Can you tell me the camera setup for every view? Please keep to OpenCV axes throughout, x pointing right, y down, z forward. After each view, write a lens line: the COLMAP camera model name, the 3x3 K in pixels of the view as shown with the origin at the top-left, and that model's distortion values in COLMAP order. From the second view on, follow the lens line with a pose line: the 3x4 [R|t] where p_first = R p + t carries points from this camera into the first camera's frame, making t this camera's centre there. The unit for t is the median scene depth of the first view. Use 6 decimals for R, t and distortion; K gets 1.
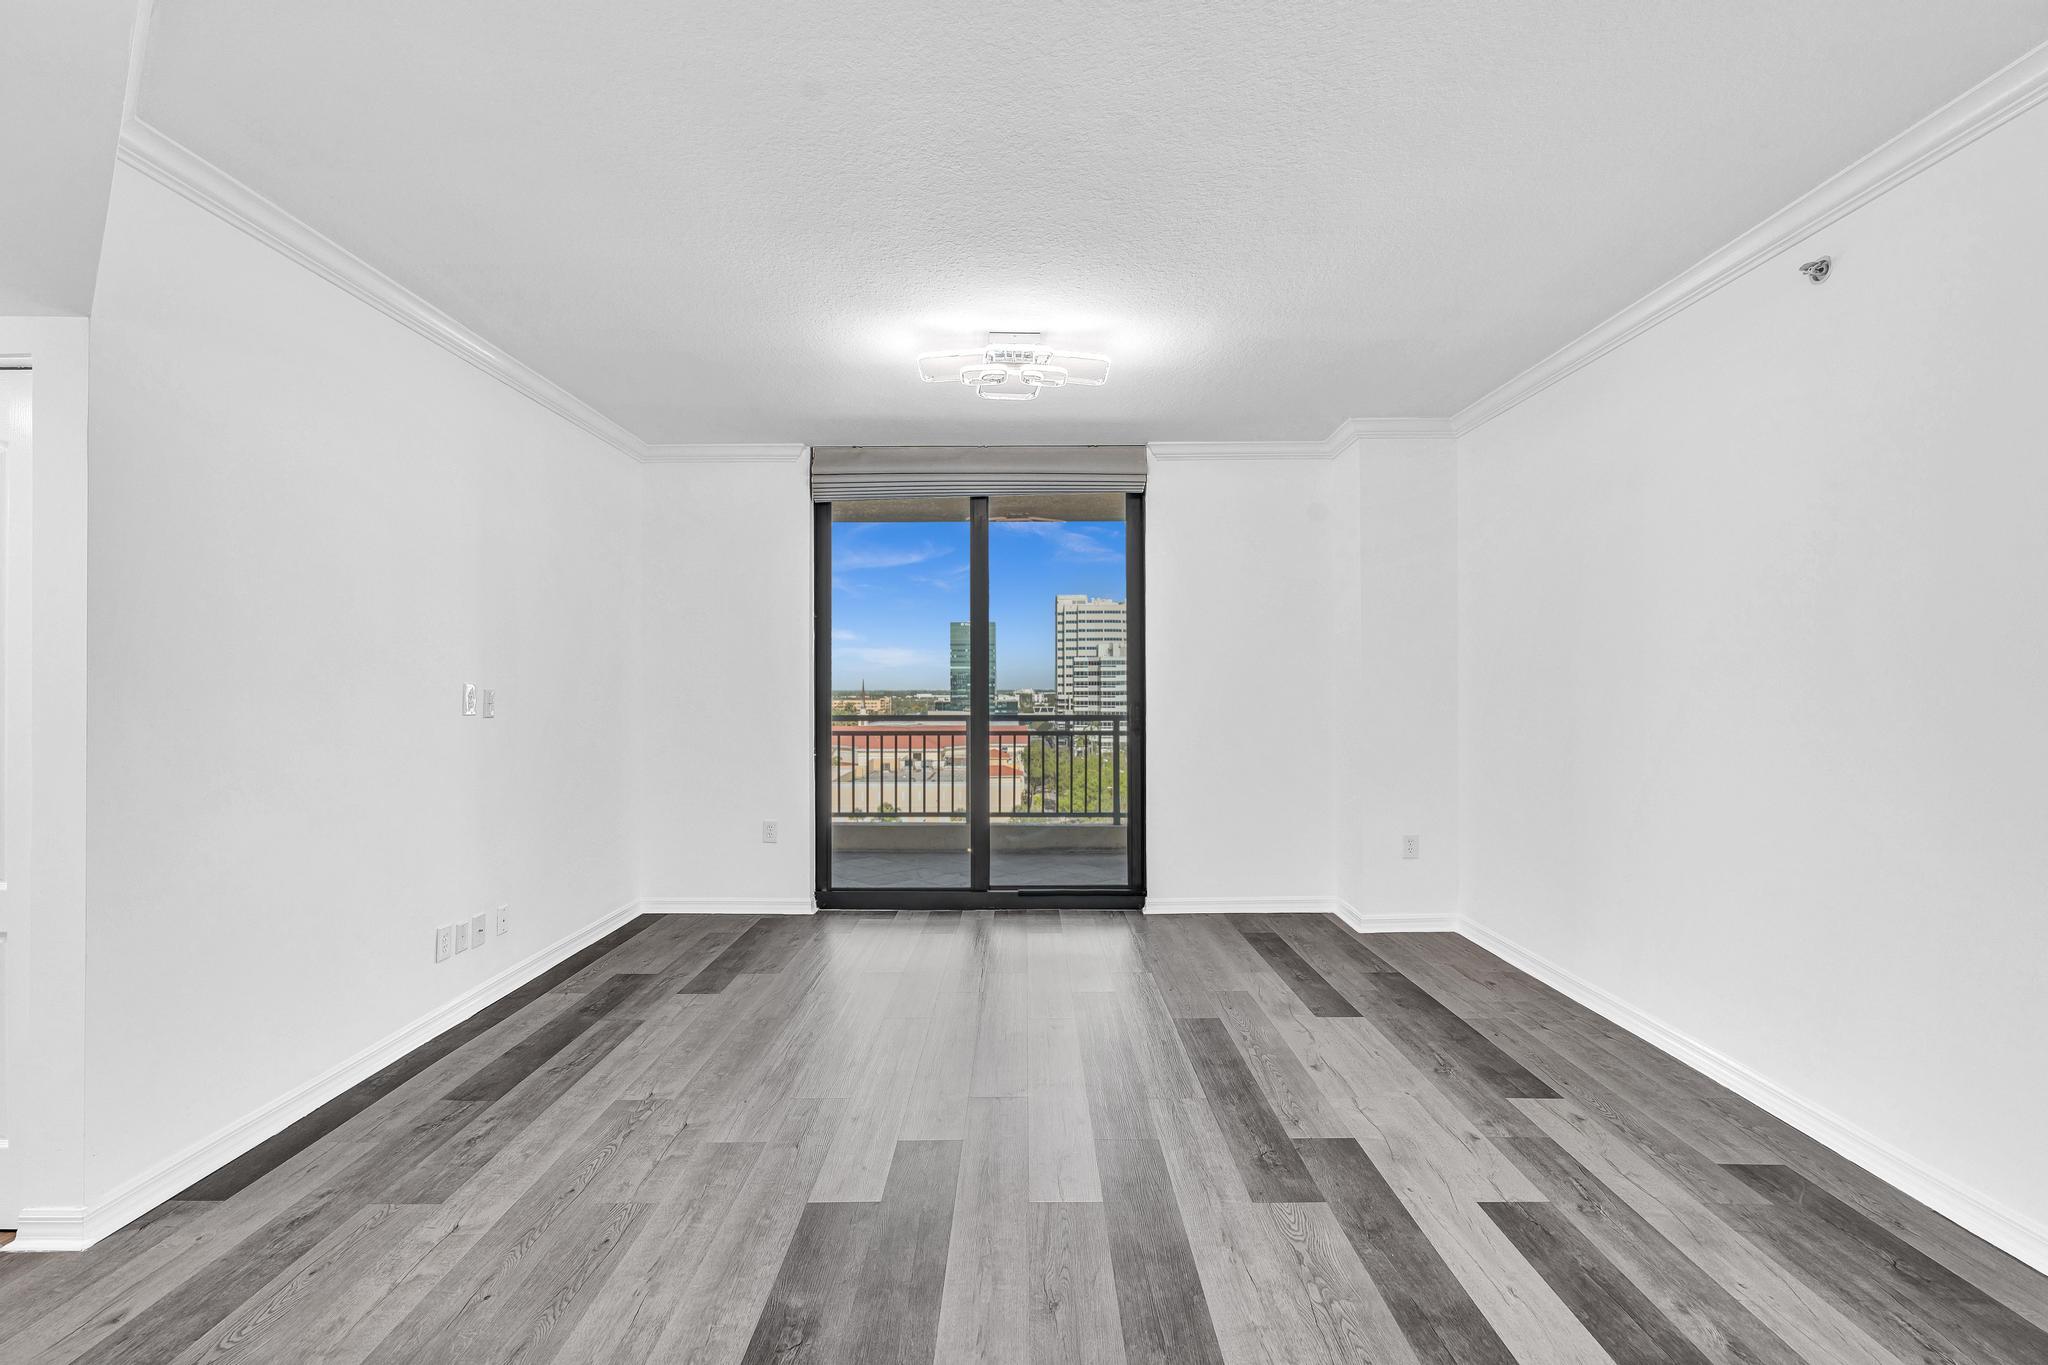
lens RADIAL K [[915.1, 0, 1024.0], [0, 915.1, 682.5], [0, 0, 1]] dist [-0.009154, 0.004154]
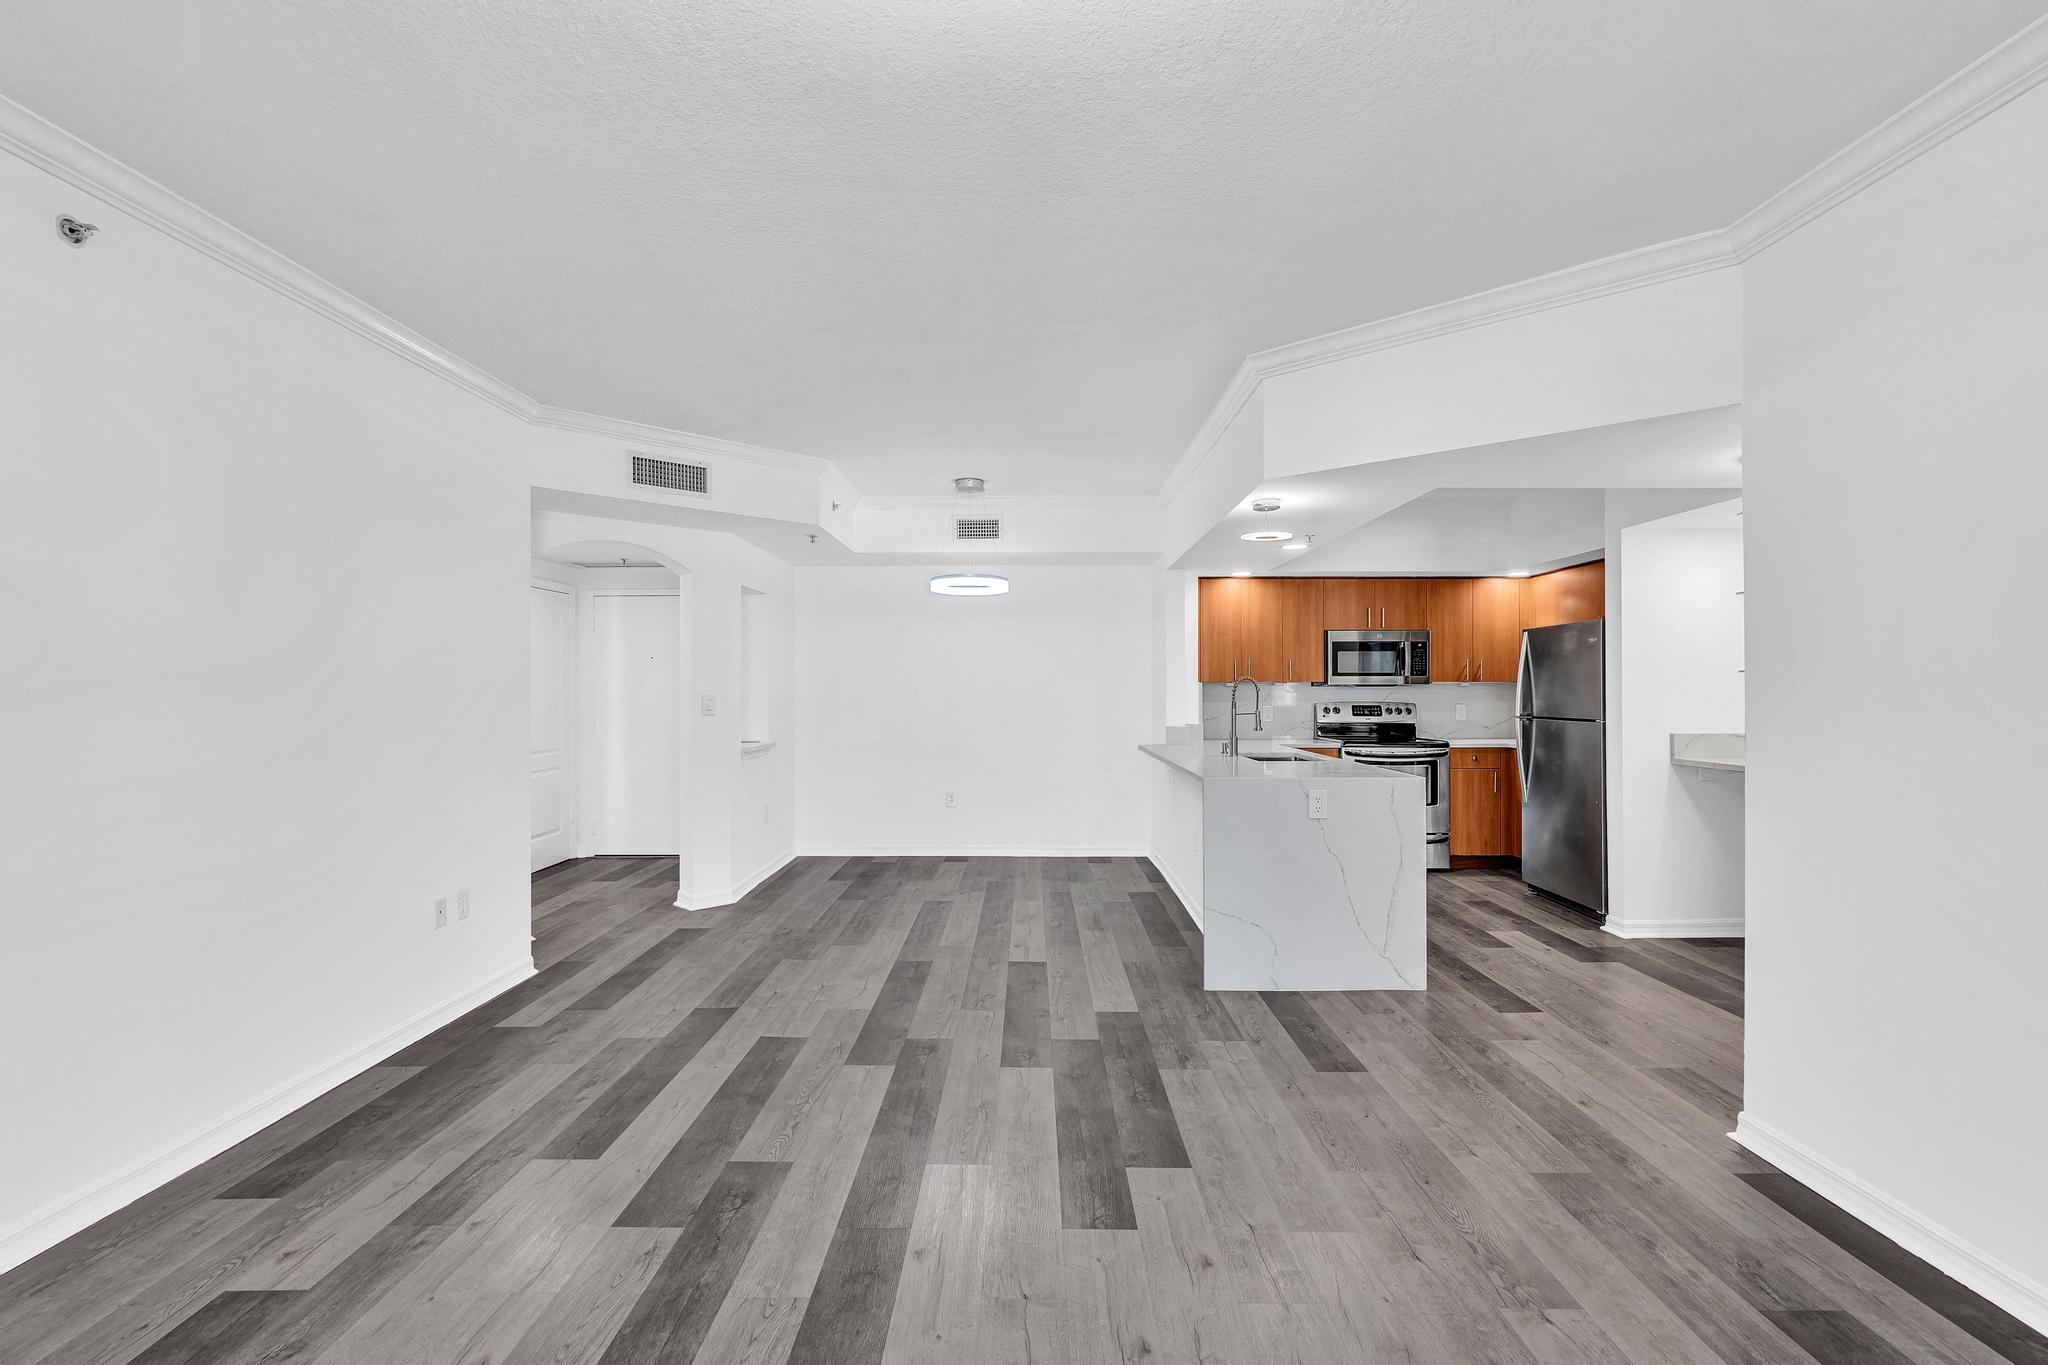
lens RADIAL K [[915.1, 0, 1024.0], [0, 915.1, 682.5], [0, 0, 1]] dist [-0.009154, 0.004154]
pose [[-0.999967, 0.004213, 0.006905, -0.019177], [0.004131, 0.999921, -0.011876, -0.003056], [-0.006955, -0.011847, -0.999906, 0.933792]]
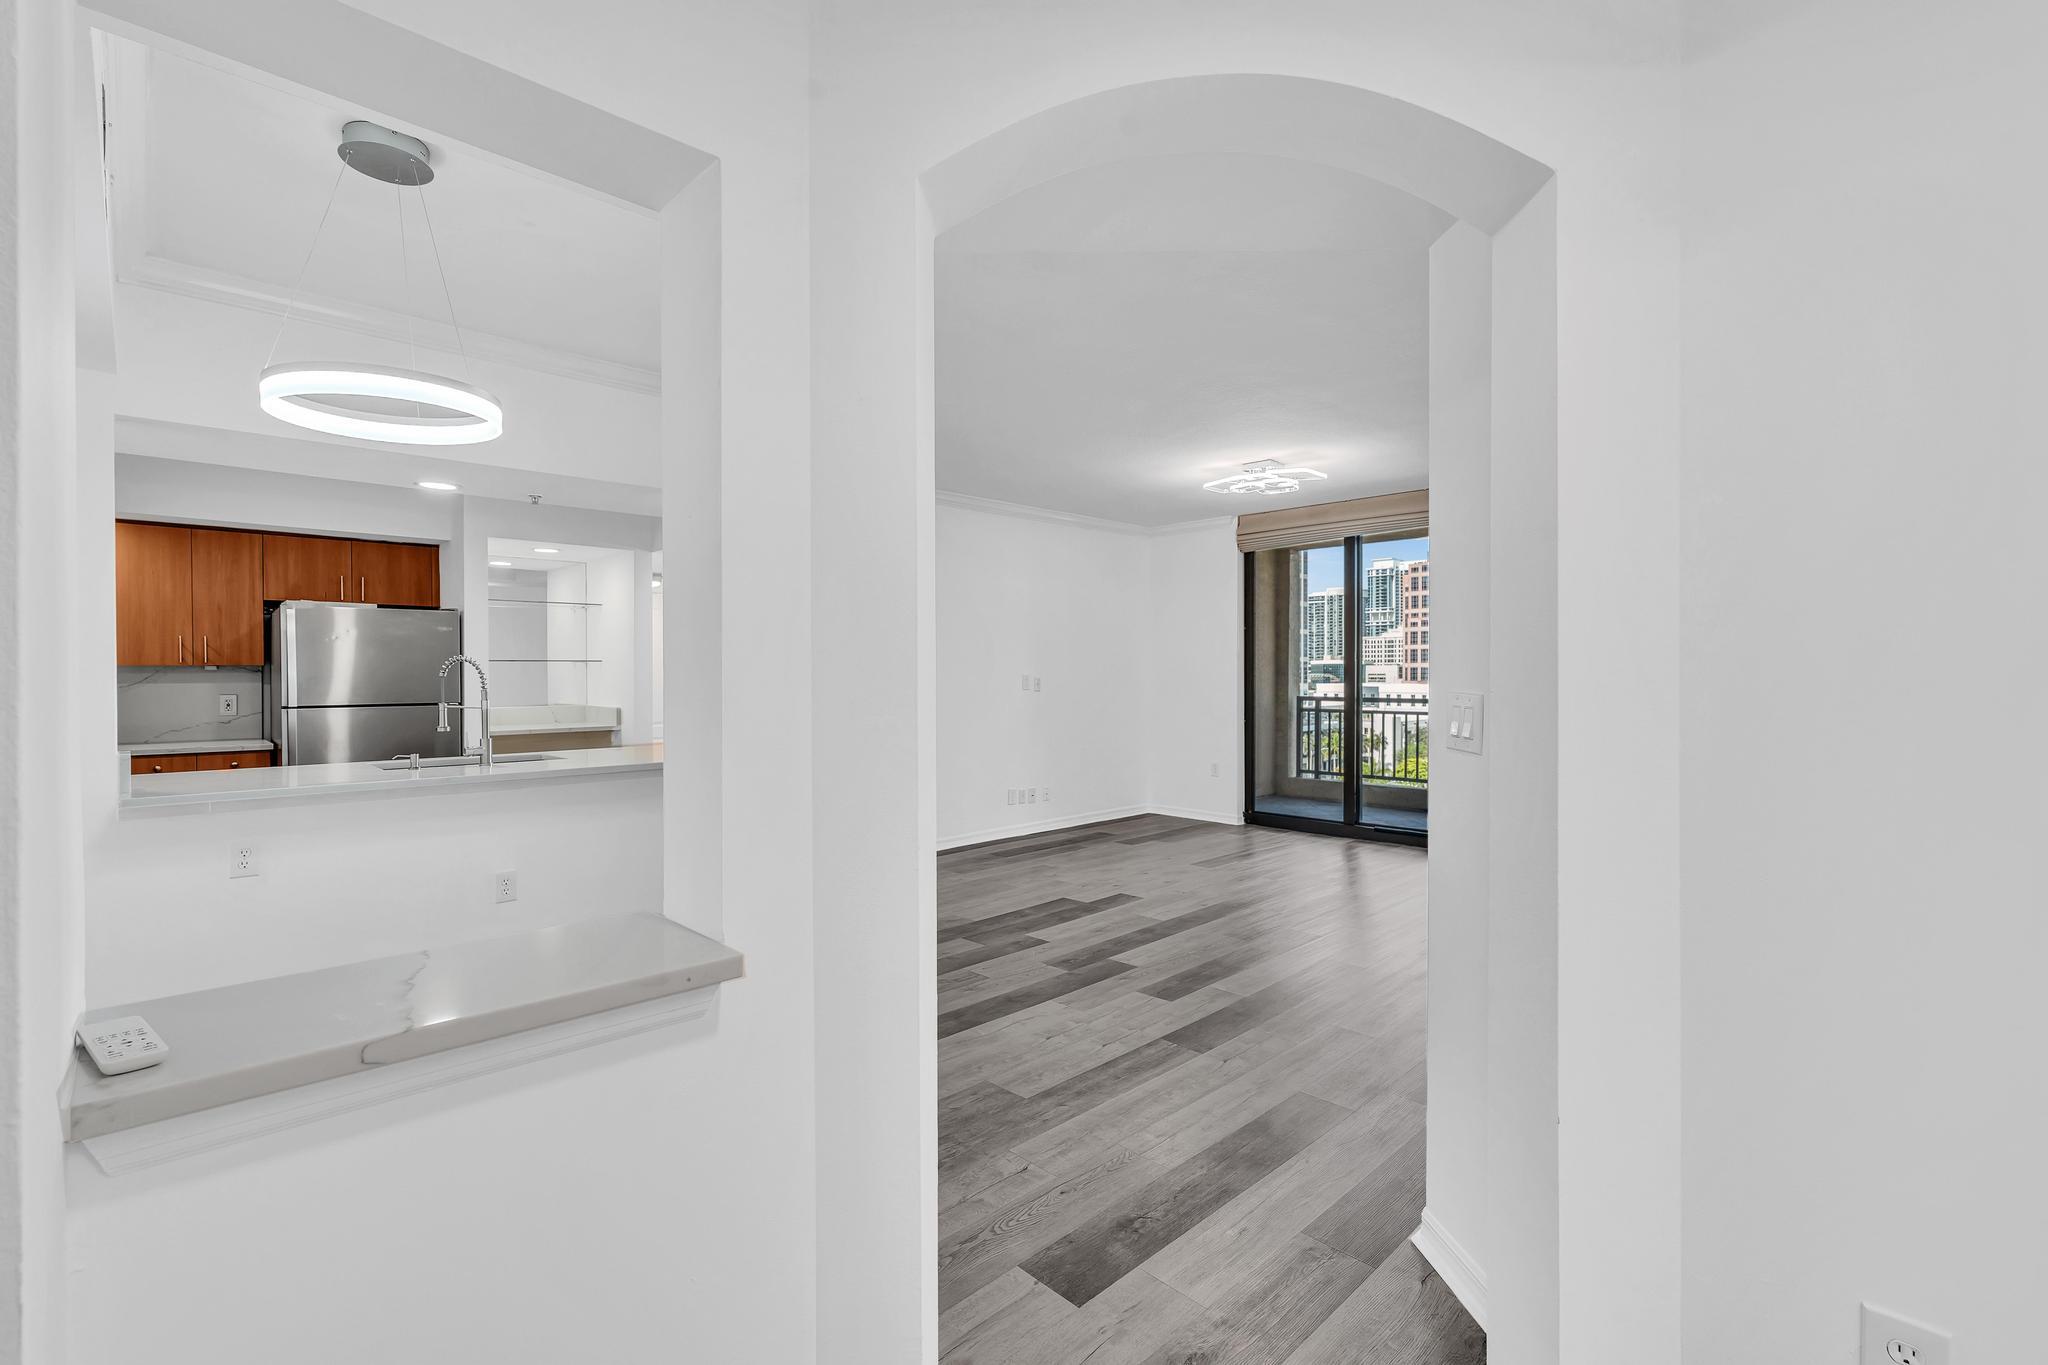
lens RADIAL K [[915.1, 0, 1024.0], [0, 915.1, 682.5], [0, 0, 1]] dist [-0.009154, 0.004154]
pose [[0.700132, 0.007209, -0.713977, 0.604045], [0.004754, 0.999880, 0.014757, -0.008407], [0.713997, -0.013726, 0.700014, -0.314668]]
